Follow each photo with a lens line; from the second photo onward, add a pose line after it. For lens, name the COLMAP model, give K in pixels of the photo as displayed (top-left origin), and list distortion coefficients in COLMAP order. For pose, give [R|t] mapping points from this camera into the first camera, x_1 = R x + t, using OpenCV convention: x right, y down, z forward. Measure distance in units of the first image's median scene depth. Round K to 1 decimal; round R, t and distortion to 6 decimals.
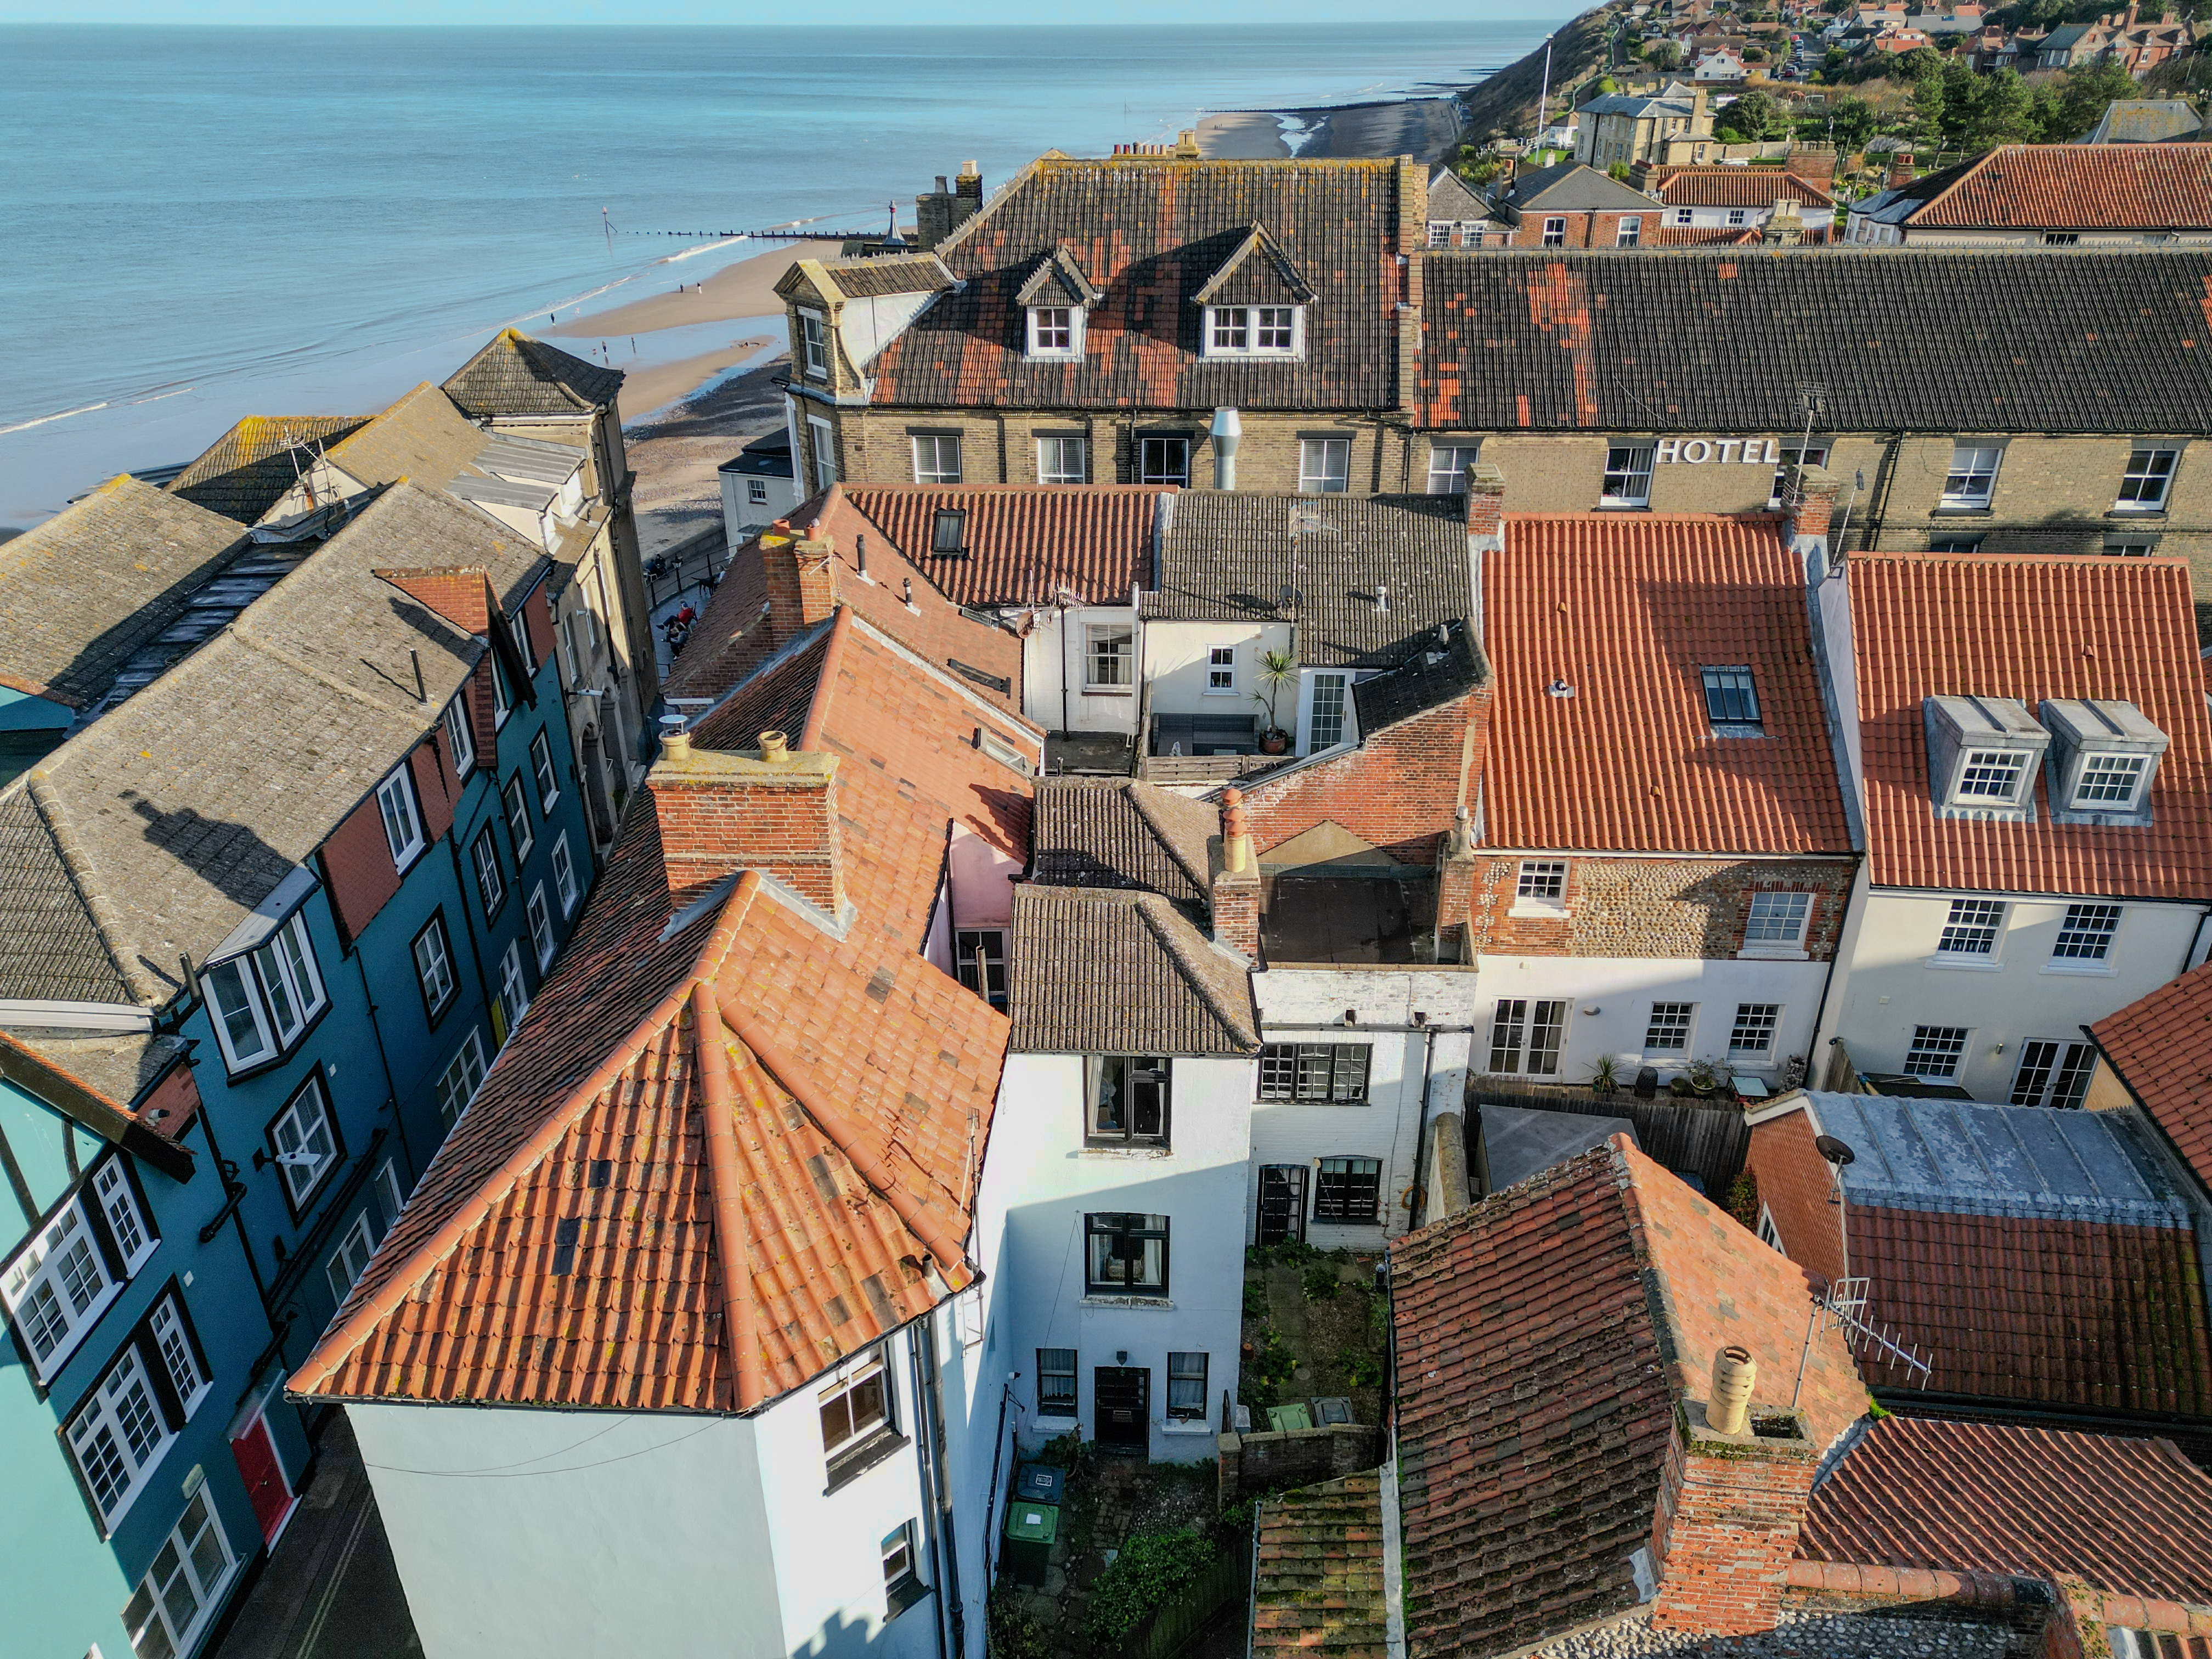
lens RADIAL K [[1529.4, 0, 1093.9], [0, 1529.4, 825.6], [0, 0, 1]] dist [0.068696, -0.050812]
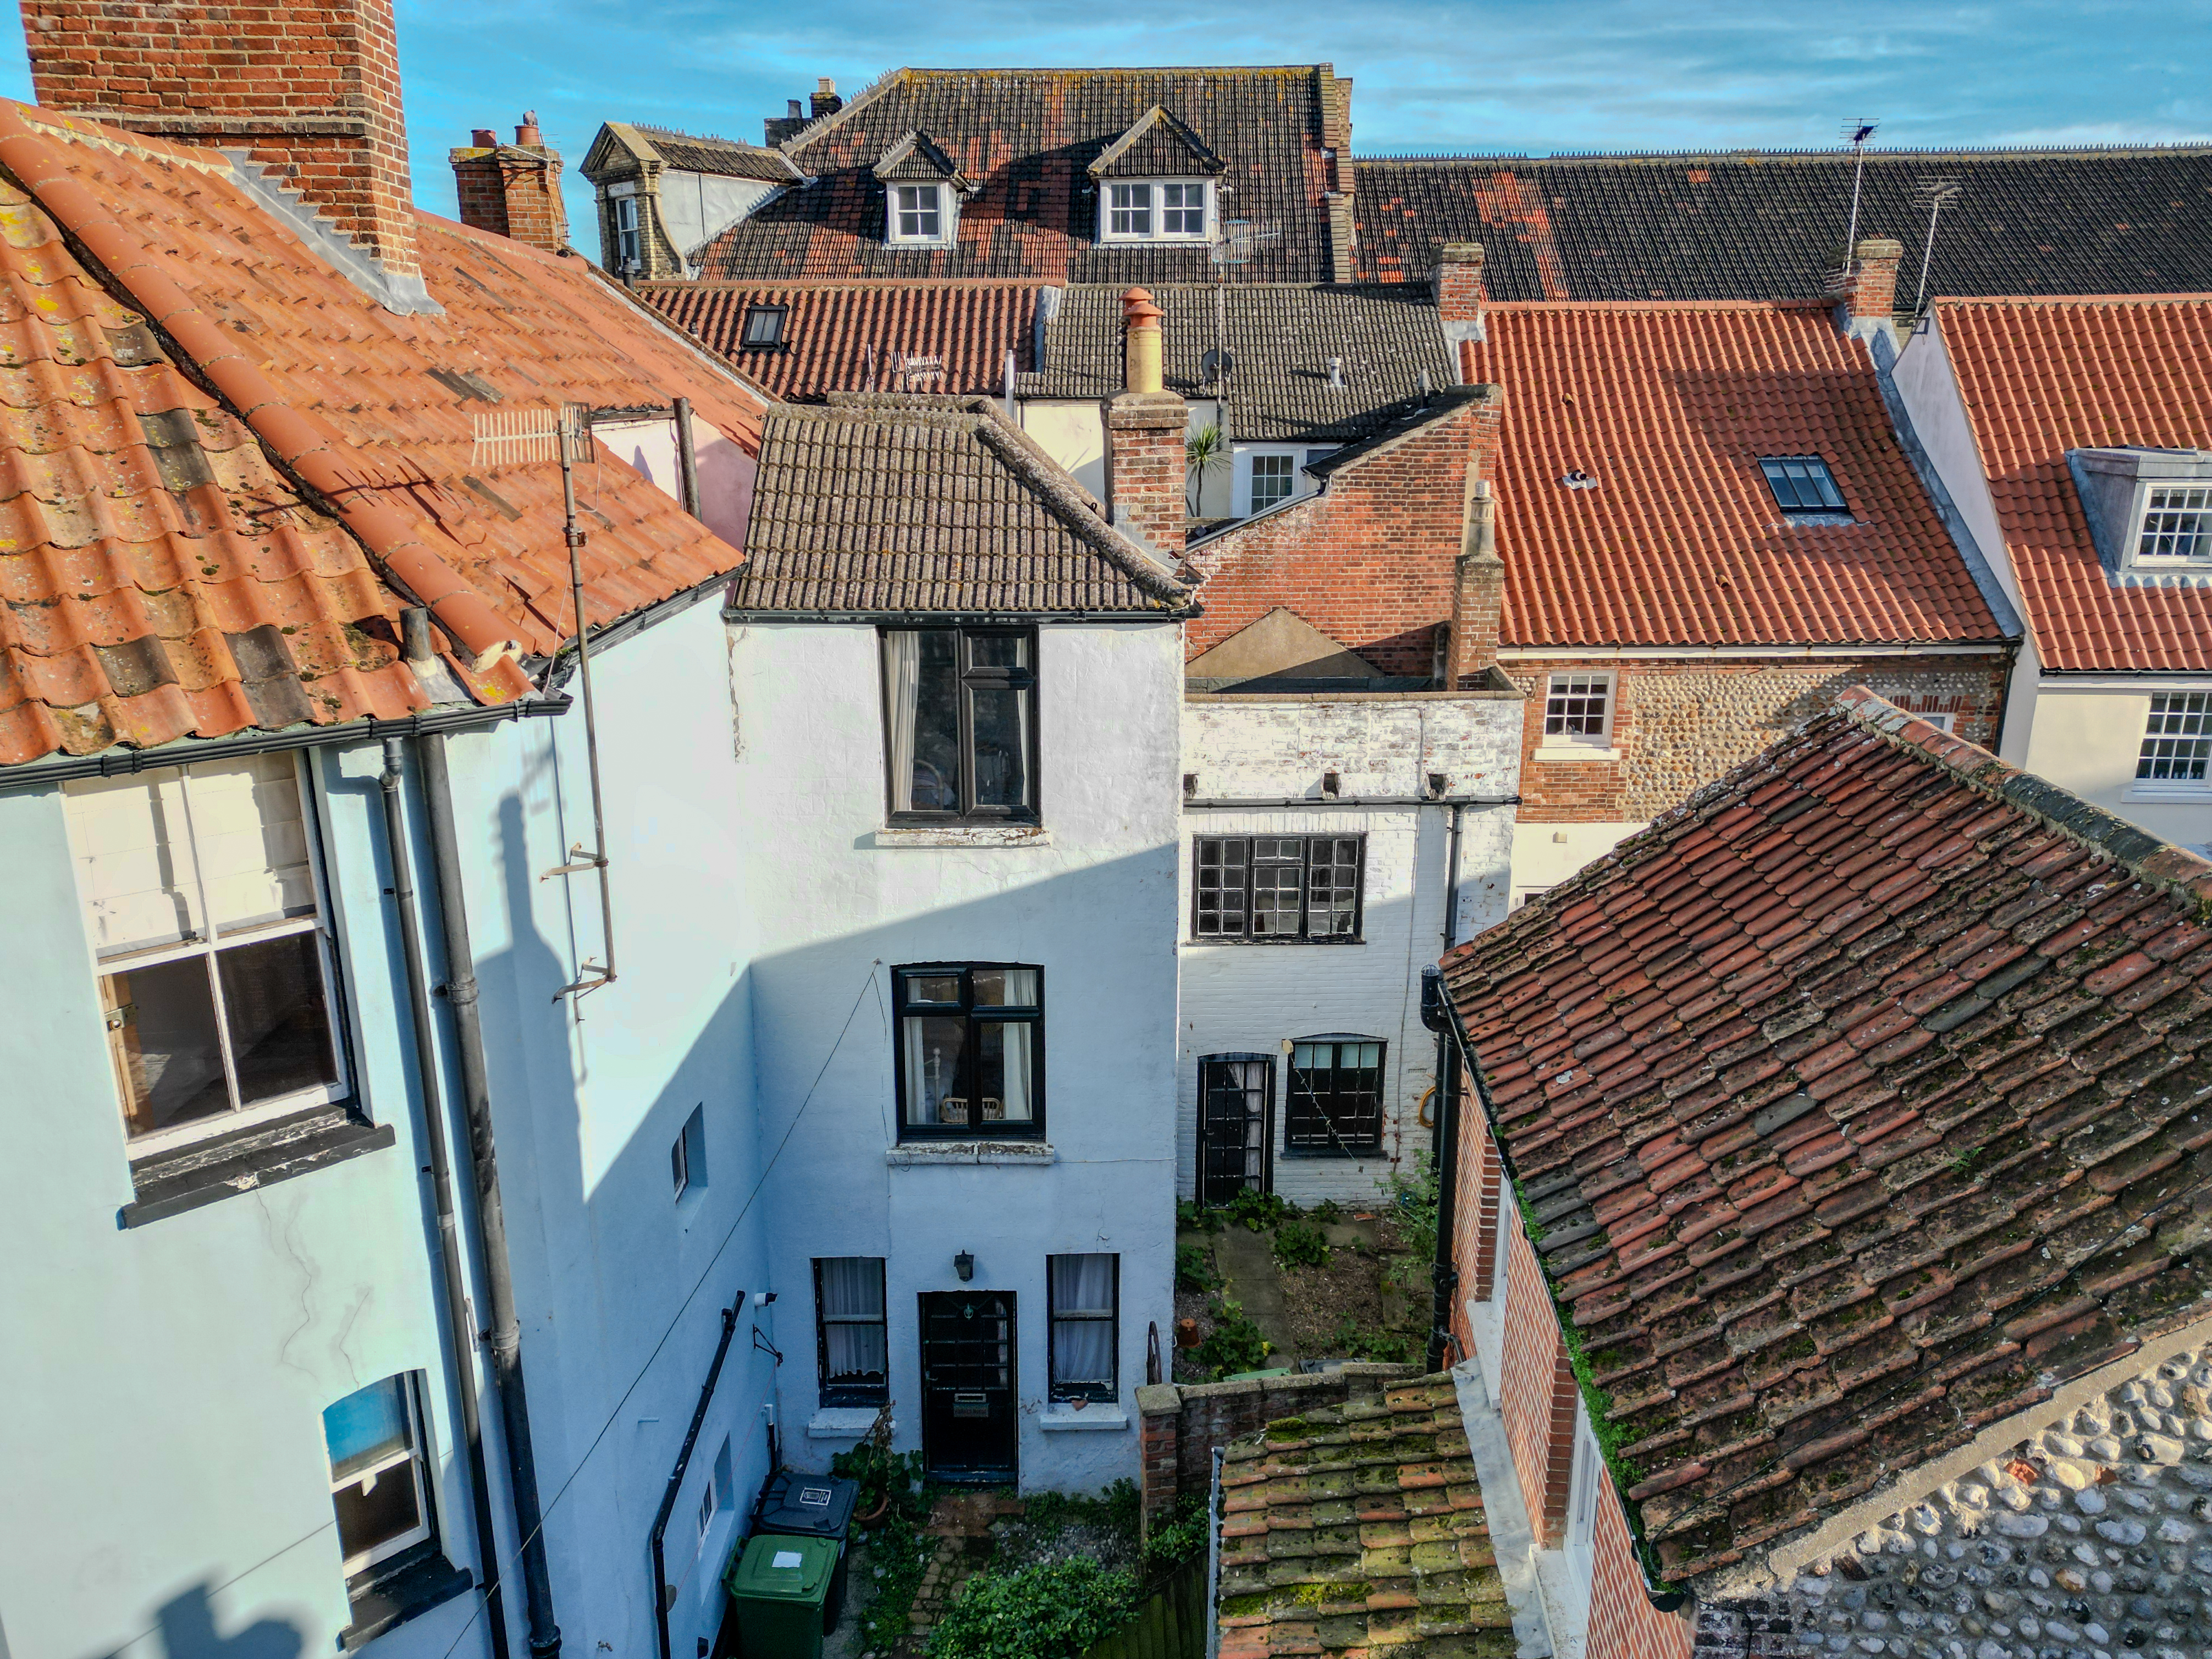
lens RADIAL K [[1529.5, 0, 1101.4], [0, 1529.5, 841.1], [0, 0, 1]] dist [0.068696, -0.050812]
pose [[0.998366, -0.009260, 0.056394, 0.030602], [0.020100, 0.980635, -0.194810, 0.246125], [-0.053498, 0.195626, 0.979218, 0.341522]]
